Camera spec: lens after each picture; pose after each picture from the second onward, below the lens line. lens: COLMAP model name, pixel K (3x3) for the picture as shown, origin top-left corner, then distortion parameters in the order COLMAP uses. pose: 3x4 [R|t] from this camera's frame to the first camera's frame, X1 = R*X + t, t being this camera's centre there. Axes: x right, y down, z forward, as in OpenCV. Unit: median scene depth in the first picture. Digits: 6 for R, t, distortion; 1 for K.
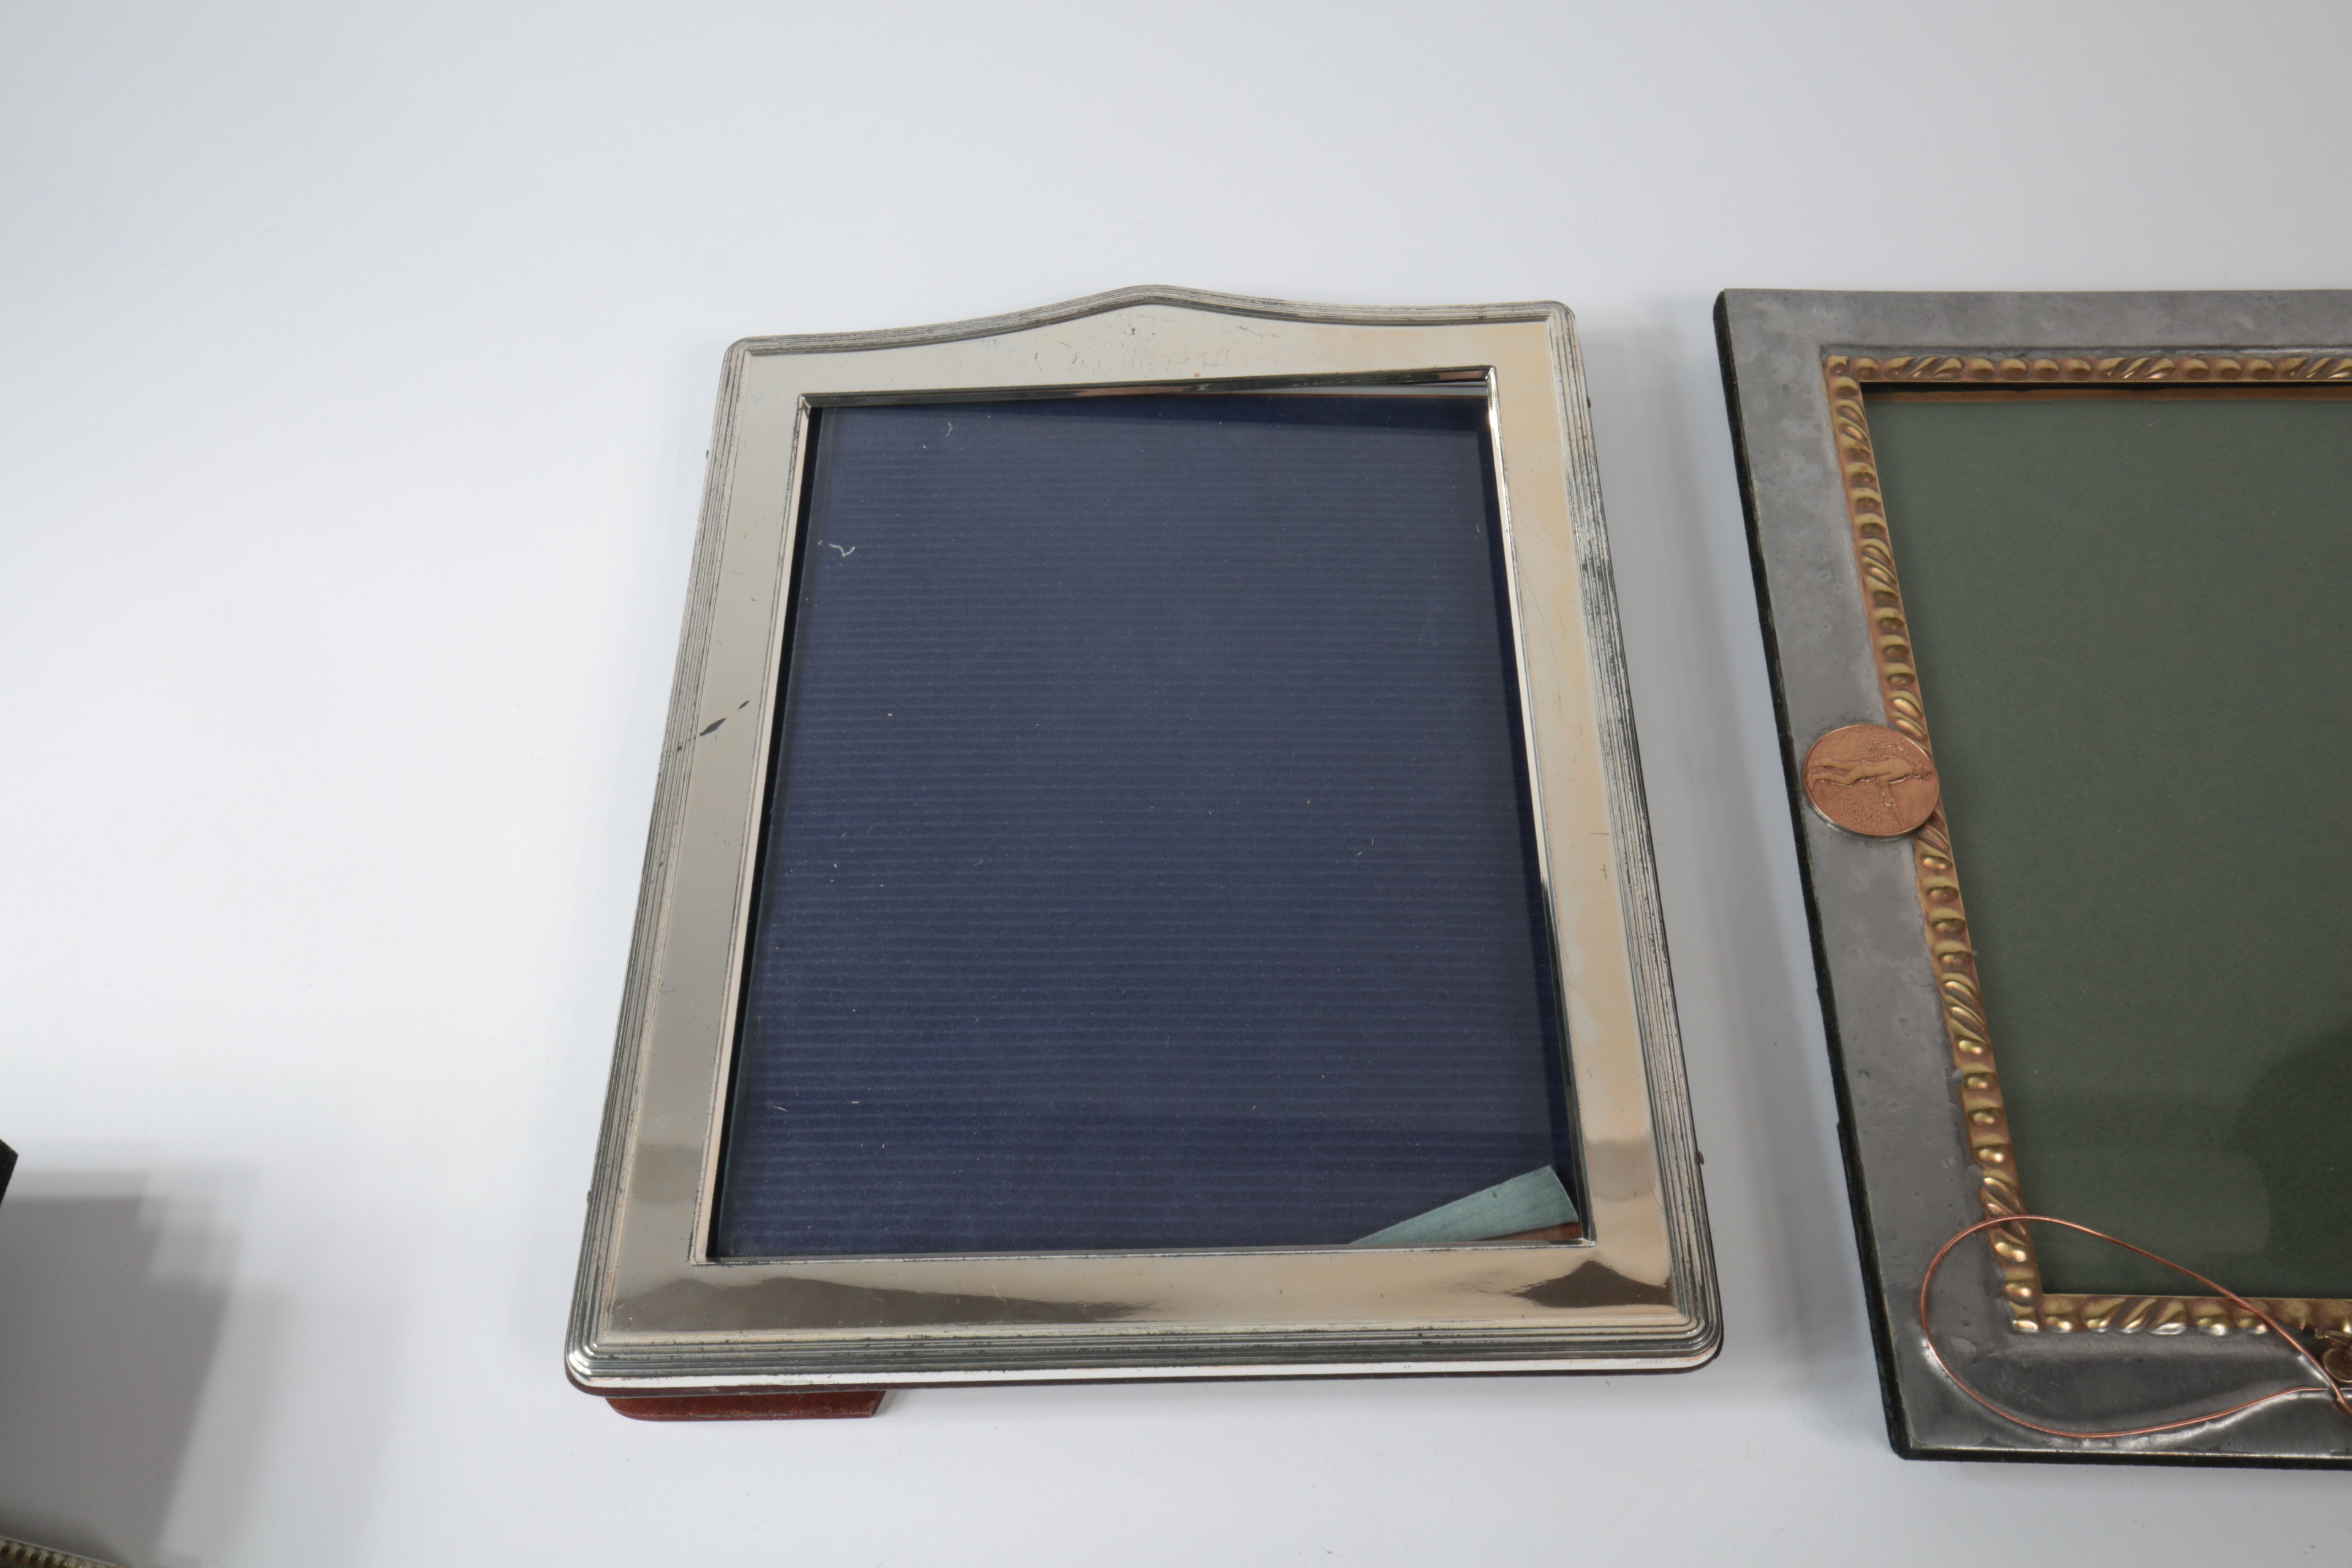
lens RADIAL K [[2259.8, 0, 1170.7], [0, 2259.8, 821.7], [0, 0, 1]] dist [0.054042, -0.012994]
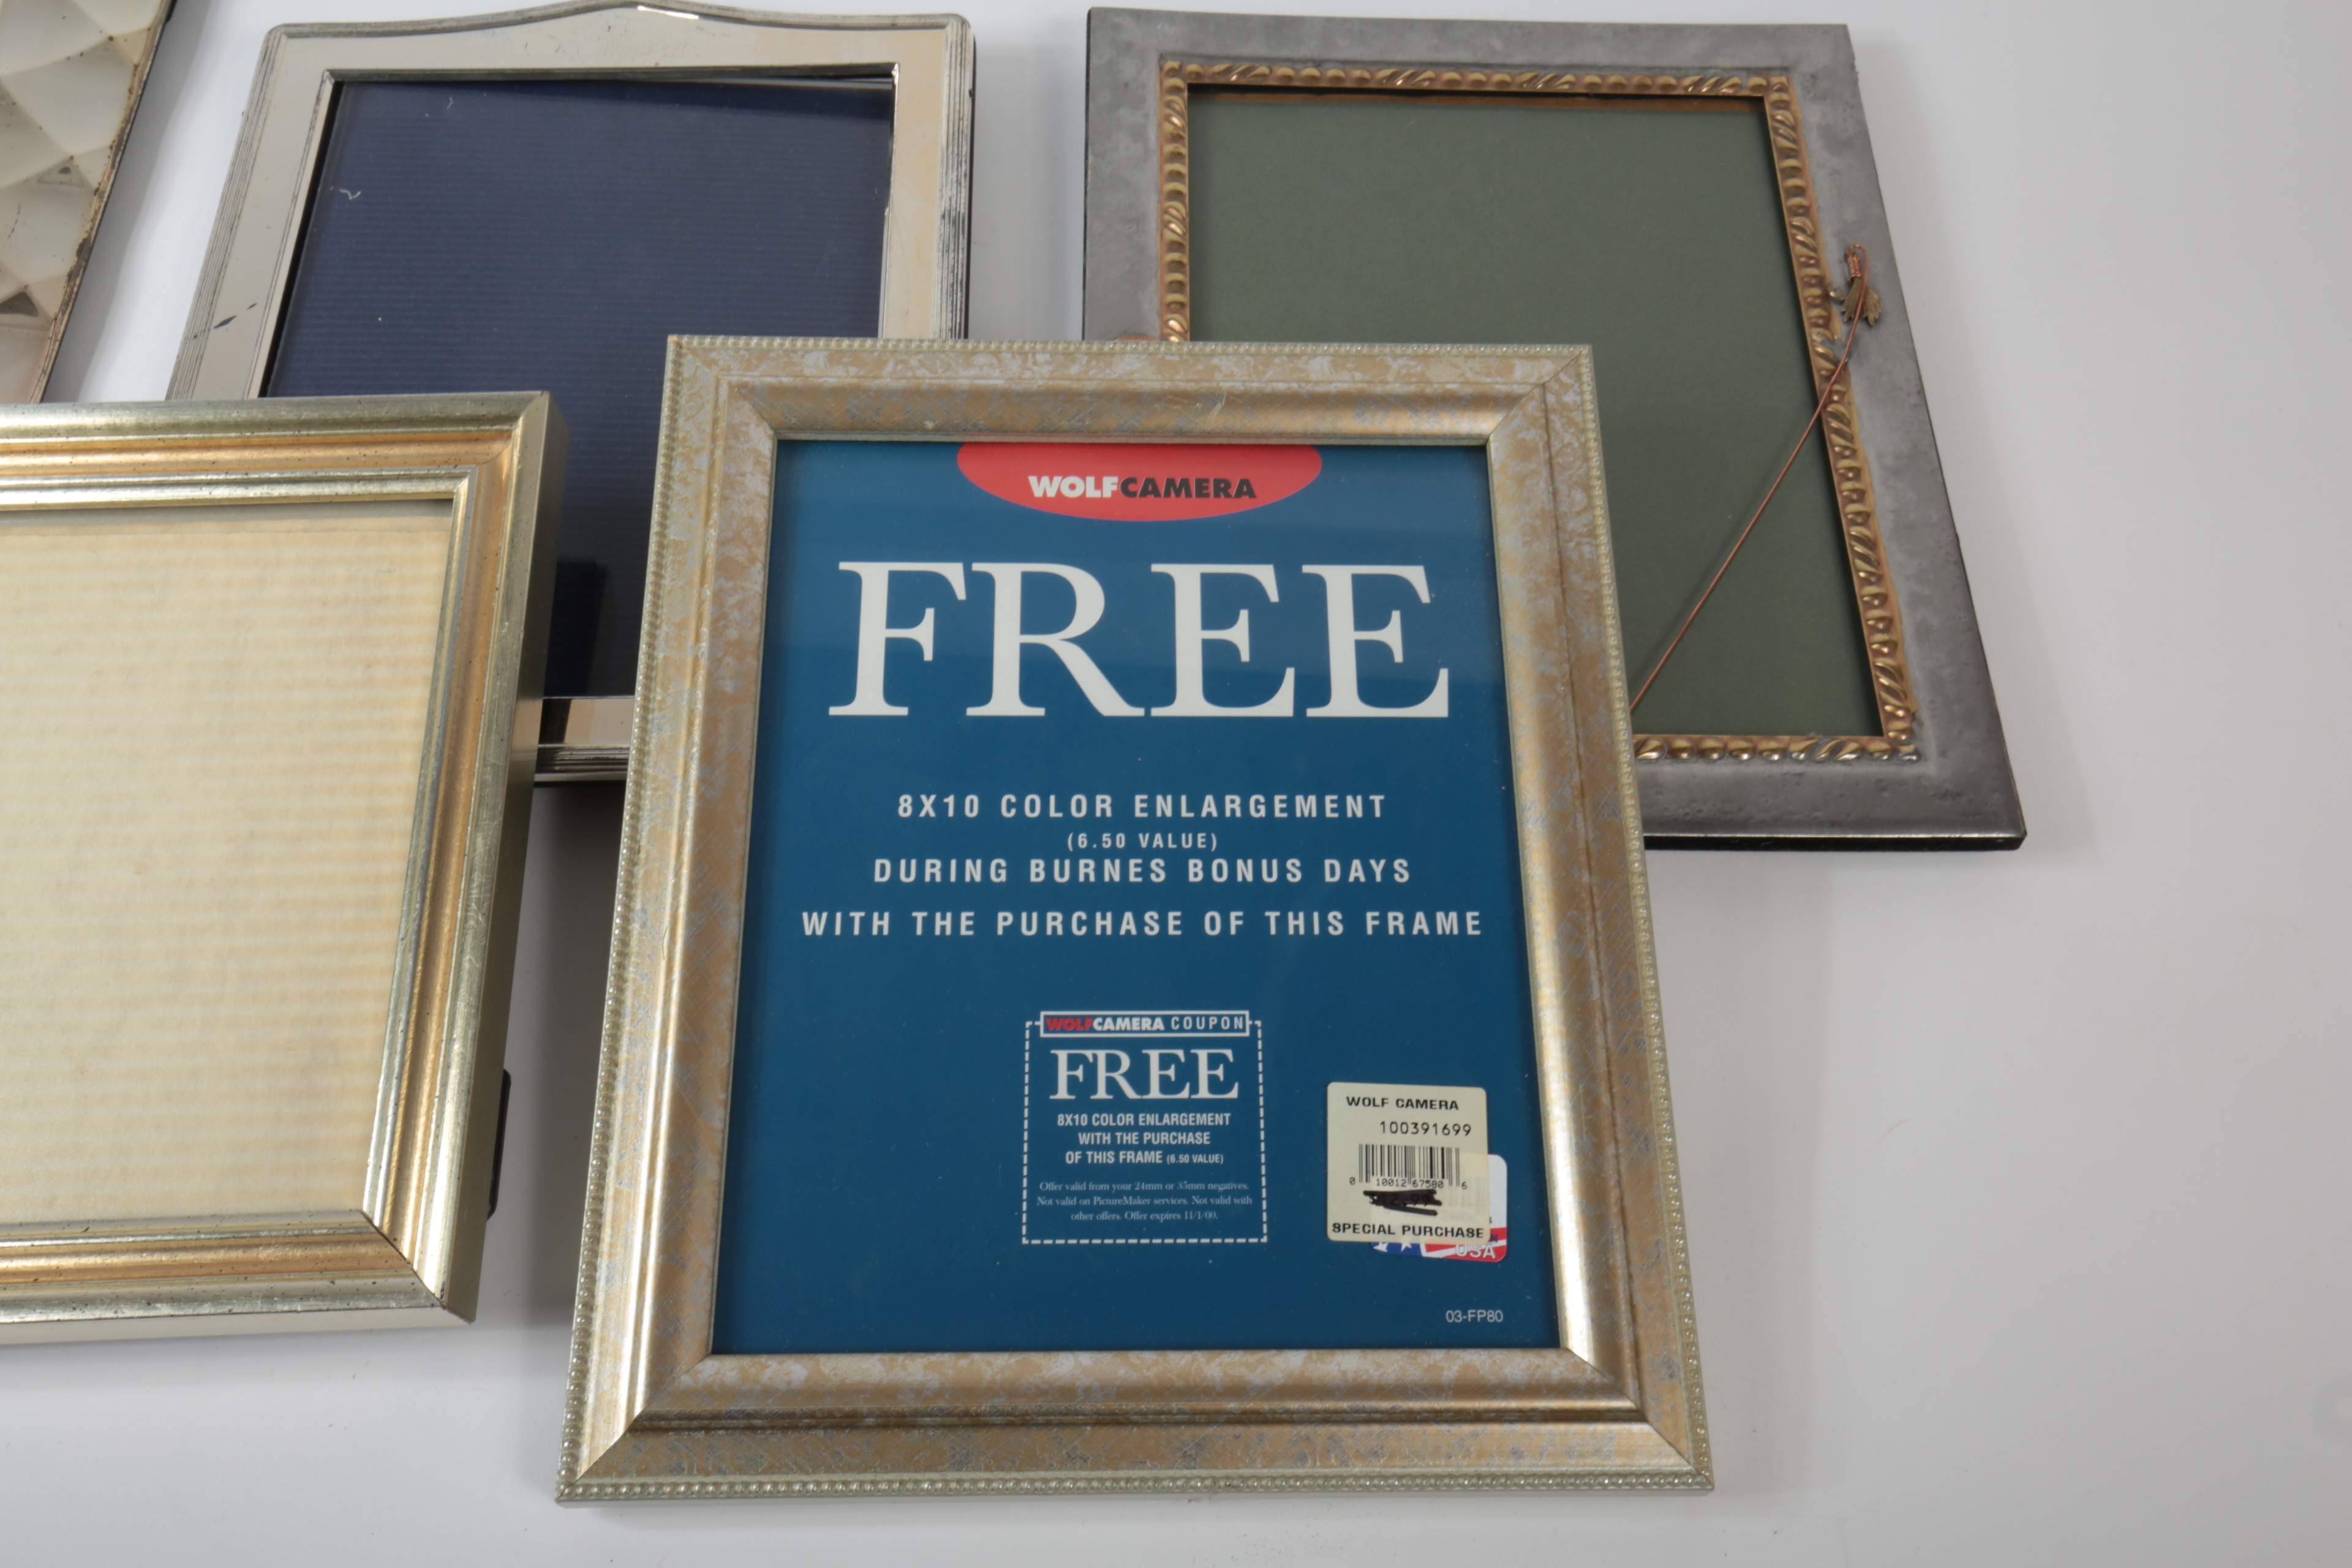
lens RADIAL K [[2259.8, 0, 1170.7], [0, 2259.8, 821.7], [0, 0, 1]] dist [0.054042, -0.012994]
pose [[0.998962, 0.007148, 0.044976, 0.243348], [-0.009307, 0.998805, 0.047978, 0.154967], [-0.044579, -0.048347, 0.997835, -0.270410]]
